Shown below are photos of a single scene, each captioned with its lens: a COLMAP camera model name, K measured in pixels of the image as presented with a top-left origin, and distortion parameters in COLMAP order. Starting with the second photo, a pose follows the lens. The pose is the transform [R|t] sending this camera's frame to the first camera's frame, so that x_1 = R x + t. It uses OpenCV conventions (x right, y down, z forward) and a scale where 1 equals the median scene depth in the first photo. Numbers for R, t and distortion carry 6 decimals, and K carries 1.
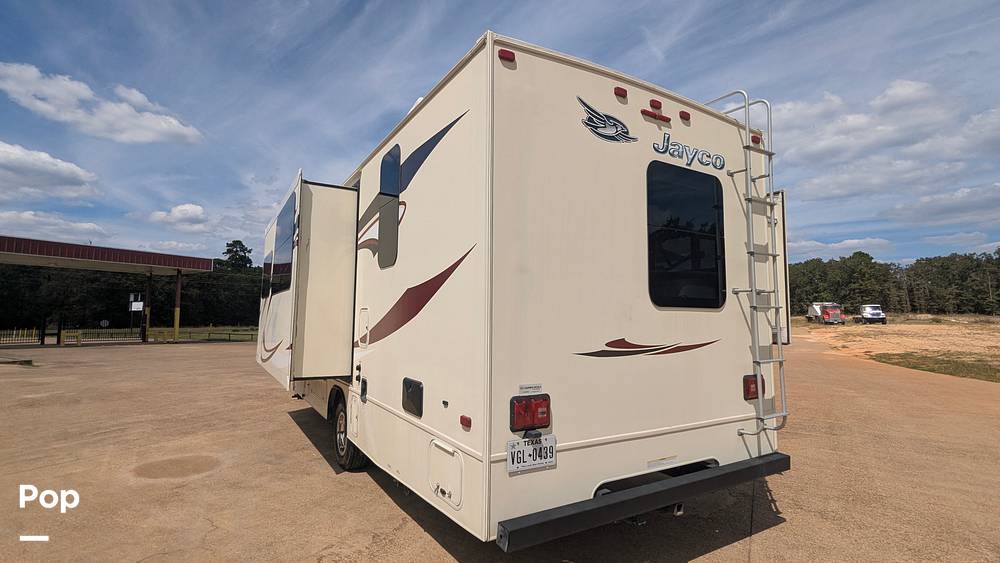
lens RADIAL K [[468.0, 0, 492.3], [0, 468.0, 281.9], [0, 0, 1]] dist [-0.001299, -0.000338]
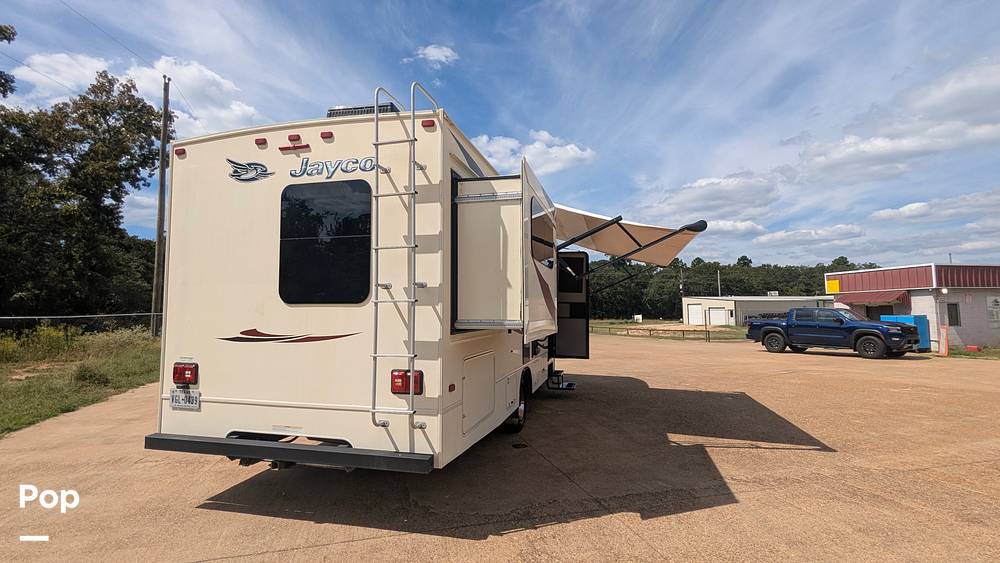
lens RADIAL K [[468.0, 0, 495.0], [0, 468.0, 280.9], [0, 0, 1]] dist [-0.001299, -0.000338]
pose [[0.709452, -0.054346, -0.702655, 1.559336], [0.062778, 0.997932, -0.013799, 0.042102], [0.701952, -0.034321, 0.711397, 0.489135]]
